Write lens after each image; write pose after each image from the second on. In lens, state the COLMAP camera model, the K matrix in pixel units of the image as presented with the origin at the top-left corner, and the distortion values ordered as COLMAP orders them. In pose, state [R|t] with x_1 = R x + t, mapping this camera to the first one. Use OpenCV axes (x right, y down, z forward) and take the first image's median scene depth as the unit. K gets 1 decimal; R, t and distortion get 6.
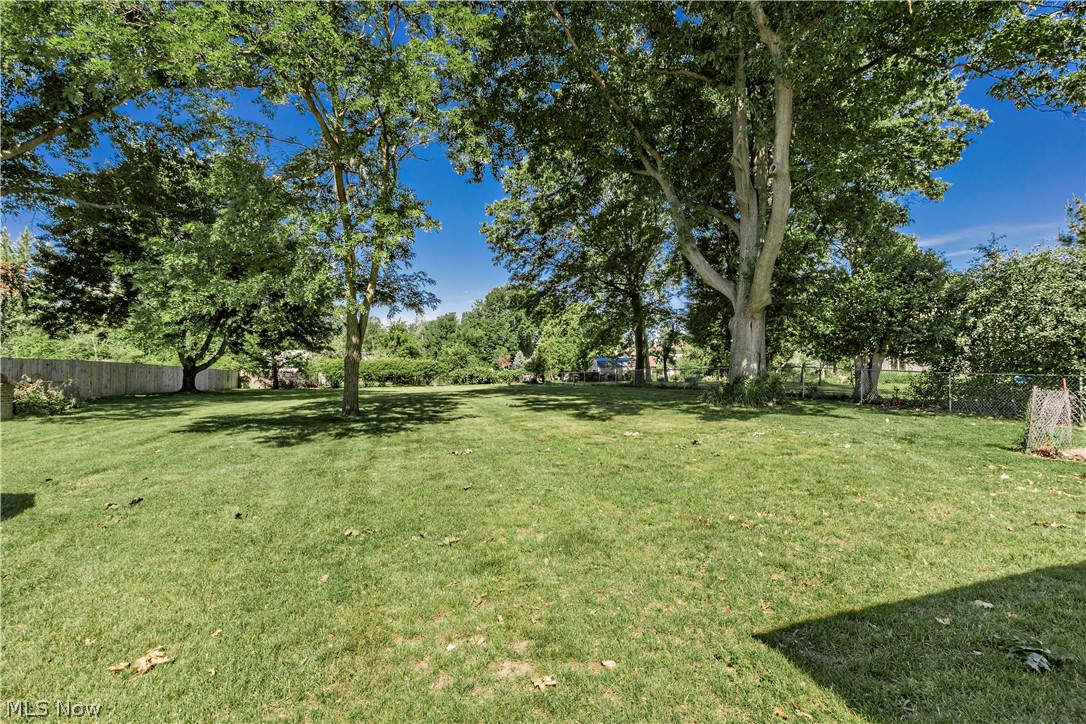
lens RADIAL K [[497.1, 0, 542.6], [0, 497.1, 363.2], [0, 0, 1]] dist [0.002782, 0.000361]
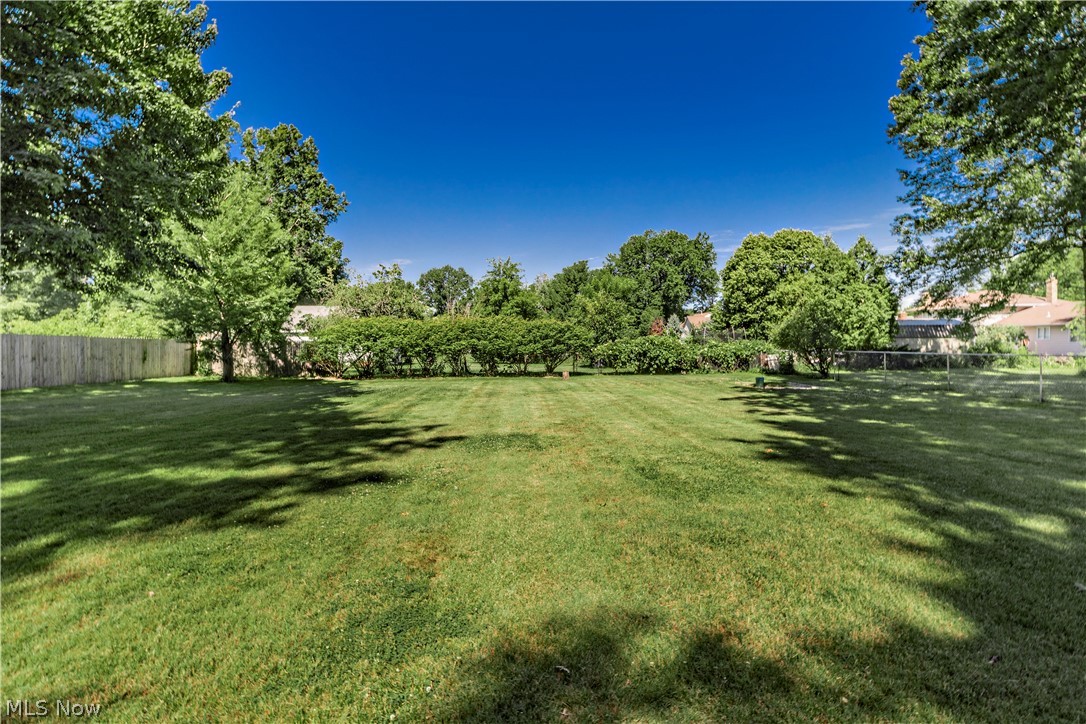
lens RADIAL K [[497.1, 0, 543.0], [0, 497.1, 364.9], [0, 0, 1]] dist [0.002782, 0.000361]
pose [[0.970952, 0.019668, -0.238465, -0.092135], [-0.003796, 0.997757, 0.066834, 0.003282], [0.239244, -0.063988, 0.968849, 0.398401]]
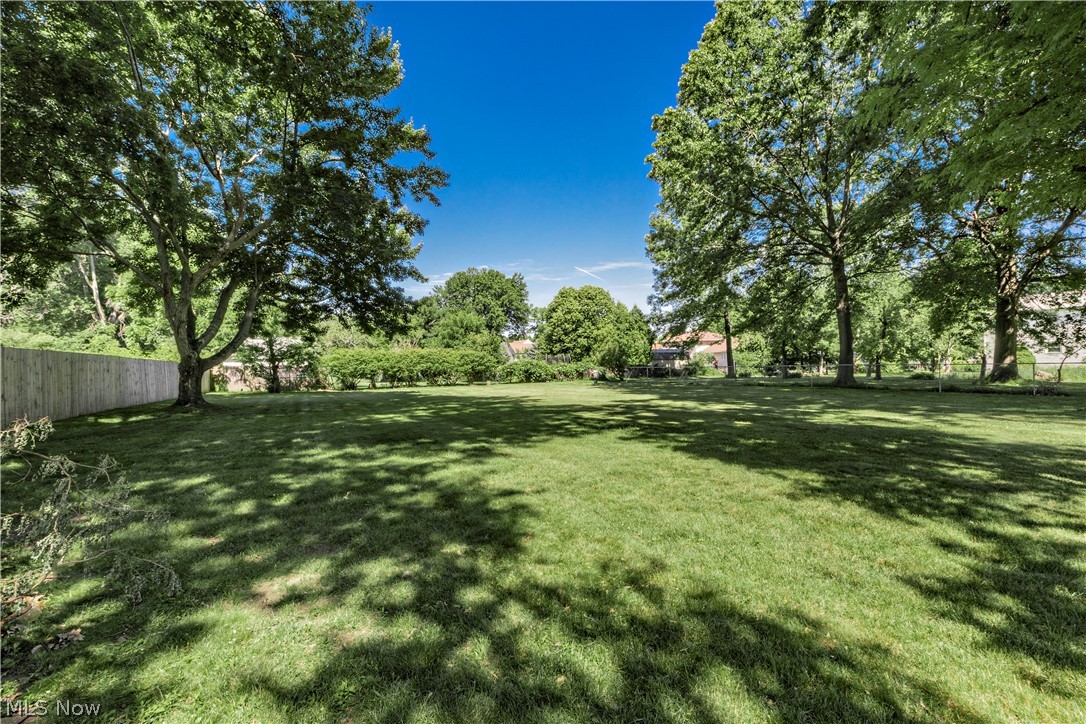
lens RADIAL K [[497.1, 0, 544.9], [0, 497.1, 360.4], [0, 0, 1]] dist [0.002782, 0.000361]
pose [[0.988313, -0.002657, 0.152413, -0.175389], [0.001168, 0.999951, 0.009856, 0.000643], [-0.152431, -0.009563, 0.988268, 0.170164]]
